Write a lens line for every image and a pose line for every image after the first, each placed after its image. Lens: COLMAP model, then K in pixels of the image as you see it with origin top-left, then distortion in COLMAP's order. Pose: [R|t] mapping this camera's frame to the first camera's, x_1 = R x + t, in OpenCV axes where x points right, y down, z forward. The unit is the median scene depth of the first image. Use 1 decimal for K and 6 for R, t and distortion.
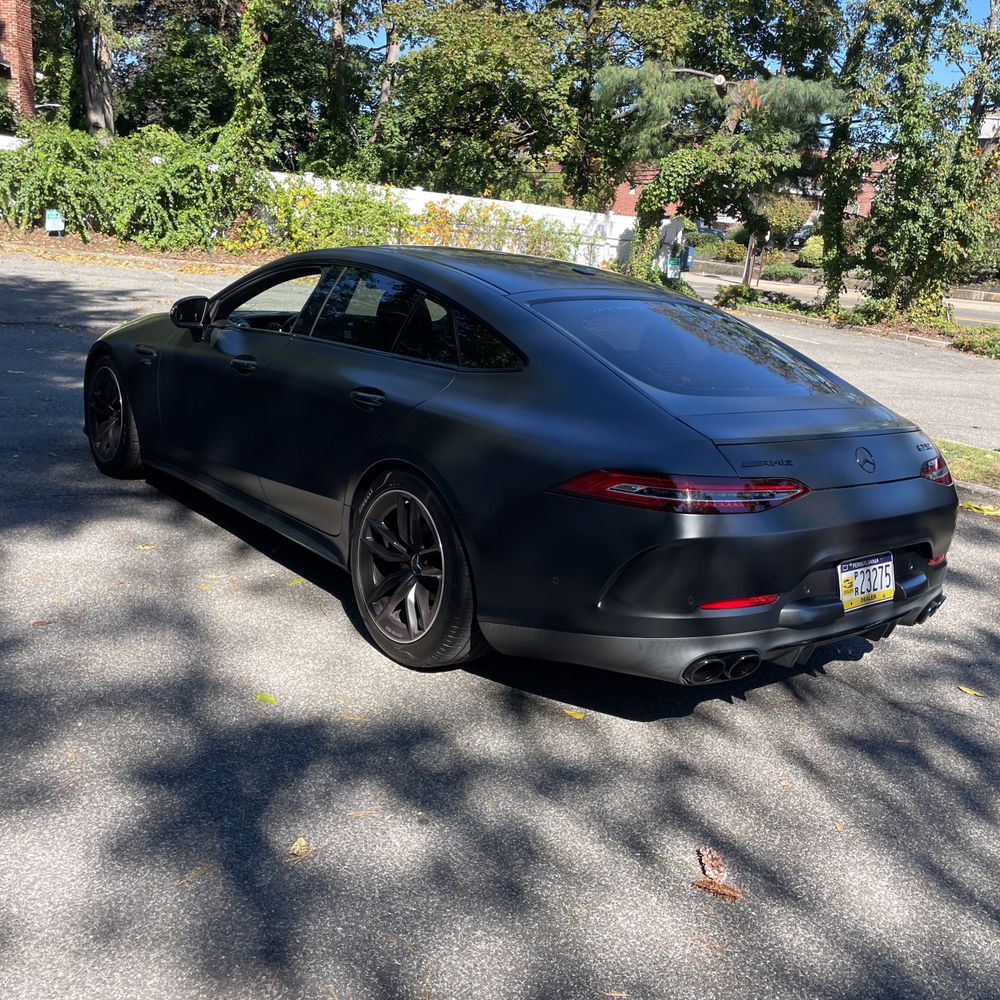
lens RADIAL K [[999.8, 0, 514.3], [0, 999.8, 489.6], [0, 0, 1]] dist [0.077443, -0.104350]
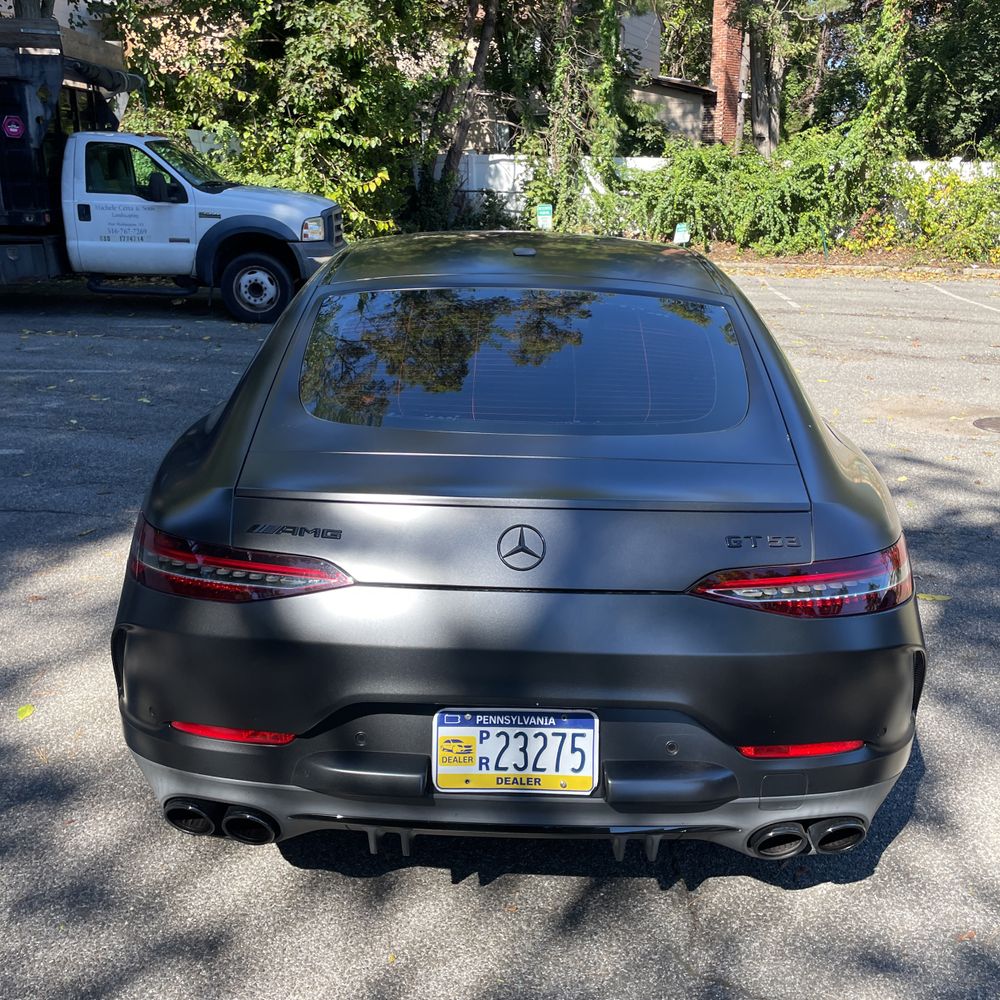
lens RADIAL K [[1003.1, 0, 514.4], [0, 1003.1, 498.0], [0, 0, 1]] dist [0.081062, -0.108364]
pose [[0.768861, 0.100329, -0.631495, 0.103000], [-0.099445, 0.994359, 0.036902, -0.011491], [0.631635, 0.034426, 0.774501, 0.077989]]
